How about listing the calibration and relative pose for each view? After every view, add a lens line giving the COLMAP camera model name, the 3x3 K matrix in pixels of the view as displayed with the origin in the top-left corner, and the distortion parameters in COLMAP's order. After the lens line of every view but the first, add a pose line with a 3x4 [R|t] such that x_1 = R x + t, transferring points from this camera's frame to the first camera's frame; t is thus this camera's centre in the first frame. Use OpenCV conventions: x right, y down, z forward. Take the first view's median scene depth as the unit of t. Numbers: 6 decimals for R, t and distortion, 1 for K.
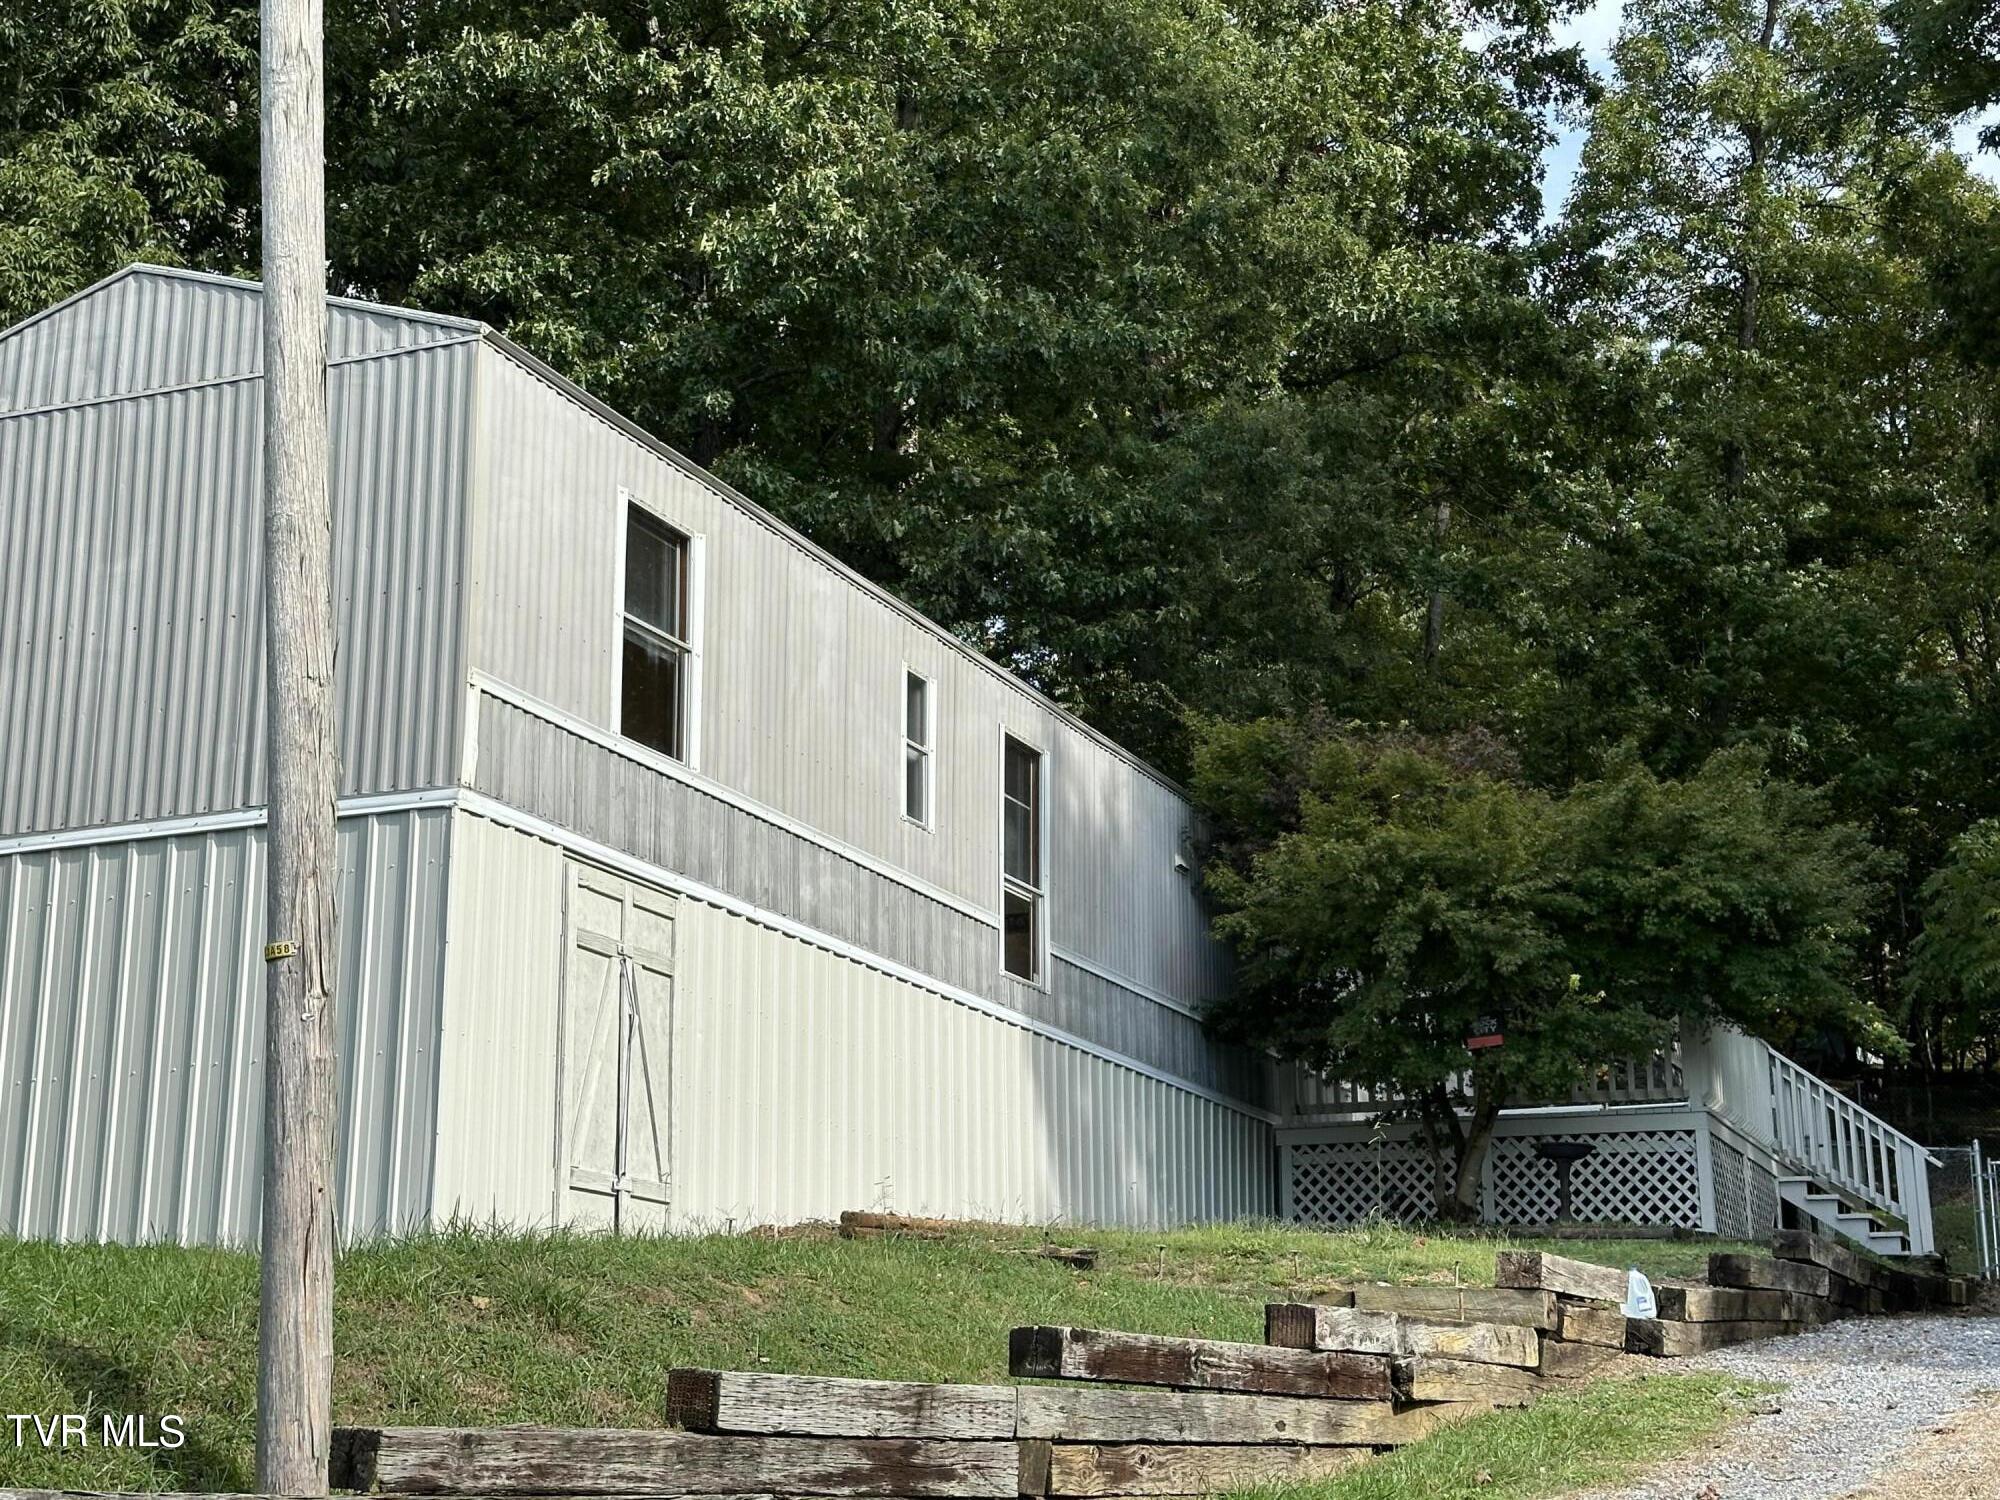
lens RADIAL K [[2987.1, 0, 1000.0], [0, 2987.1, 750.0], [0, 0, 1]] dist [0.112609, 0.044293]
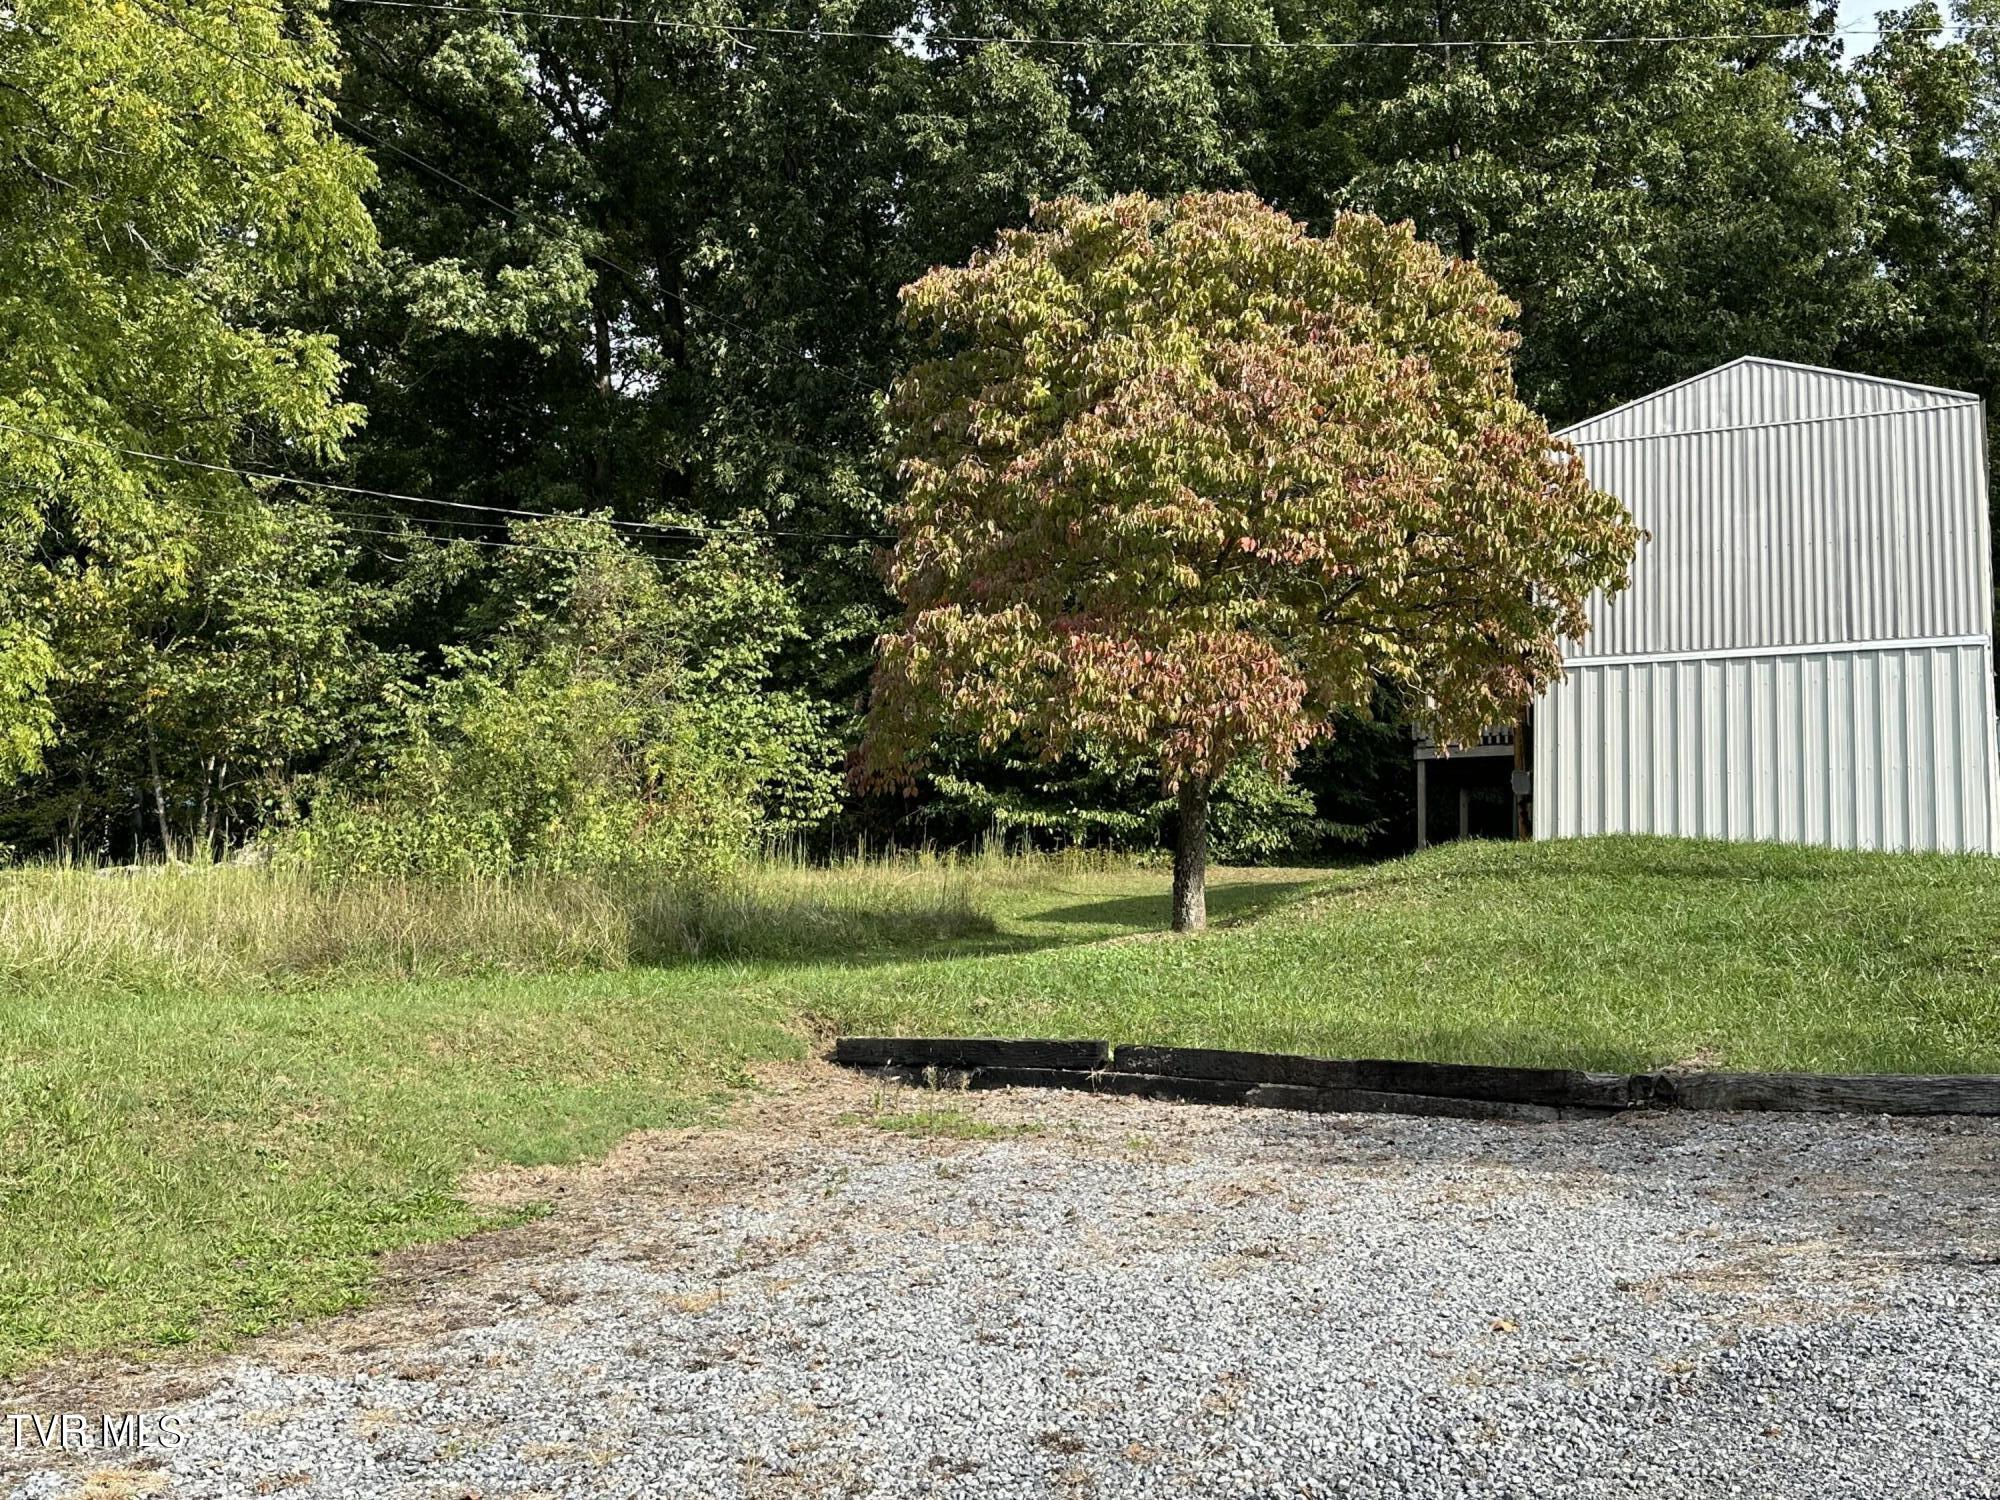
lens RADIAL K [[2034.8, 0, 1000.0], [0, 2034.8, 750.0], [0, 0, 1]] dist [0.019926, -0.004540]
pose [[0.997449, 0.035183, -0.062105, -0.692720], [-0.029574, 0.995590, 0.089023, -0.012082], [0.064963, -0.086959, 0.994091, -0.367943]]
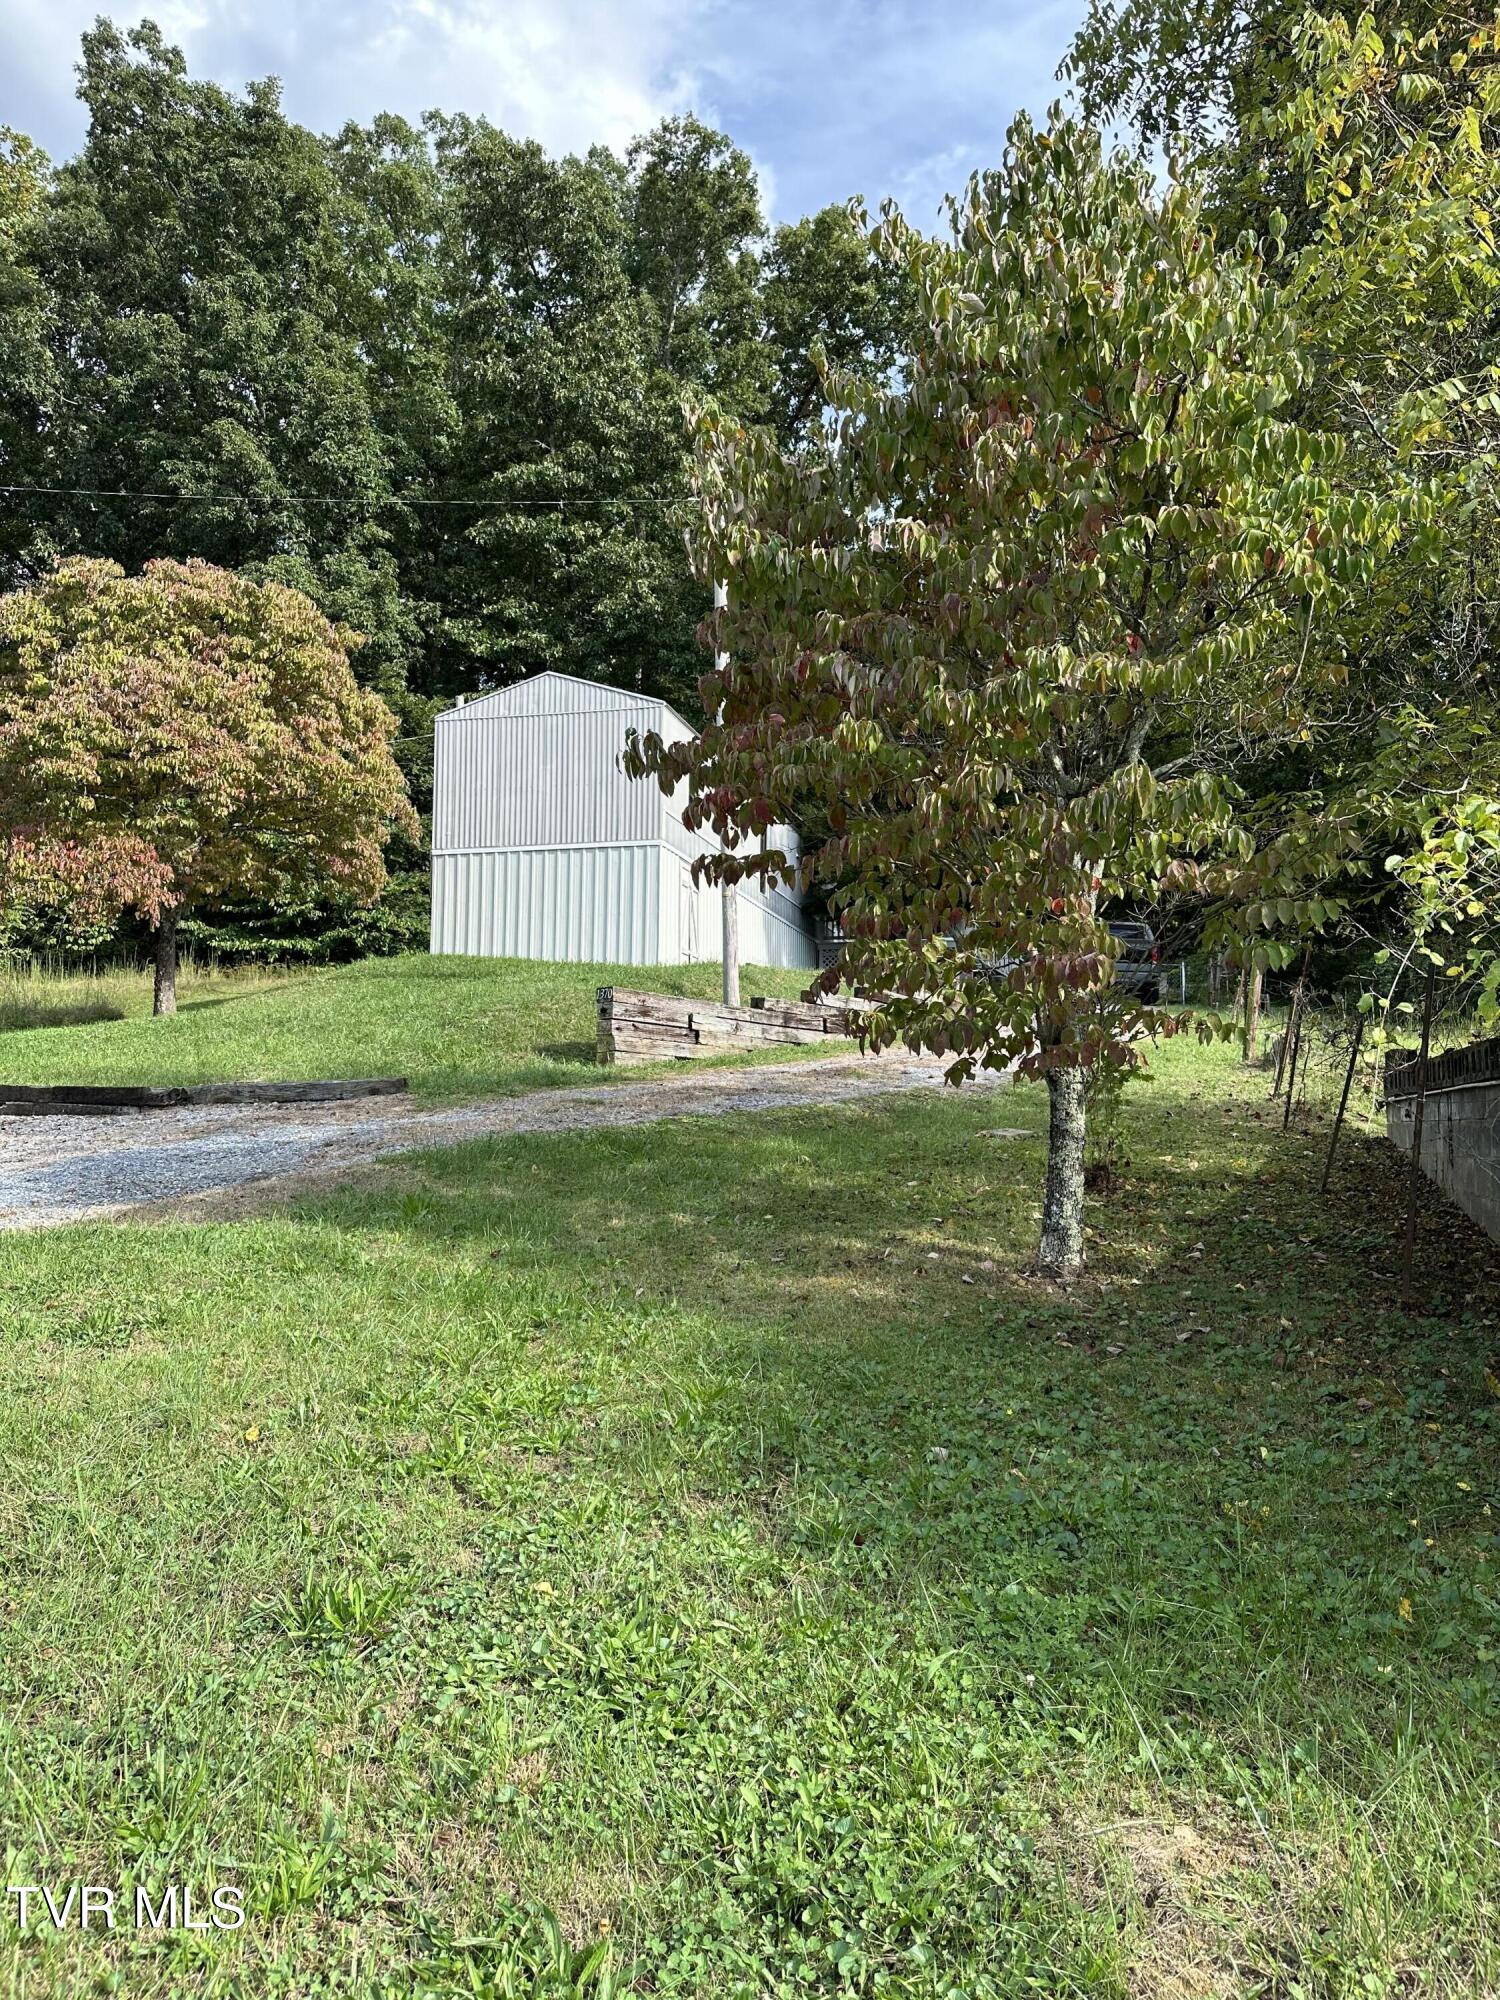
lens RADIAL K [[1380.3, 0, 750.0], [0, 1380.3, 1000.0], [0, 0, 1]] dist [0.074112, -0.120025]
pose [[0.989623, 0.023338, 0.141779, -0.279017], [-0.046113, 0.986112, 0.159552, -0.060028], [-0.136086, -0.164434, 0.976955, -0.580715]]
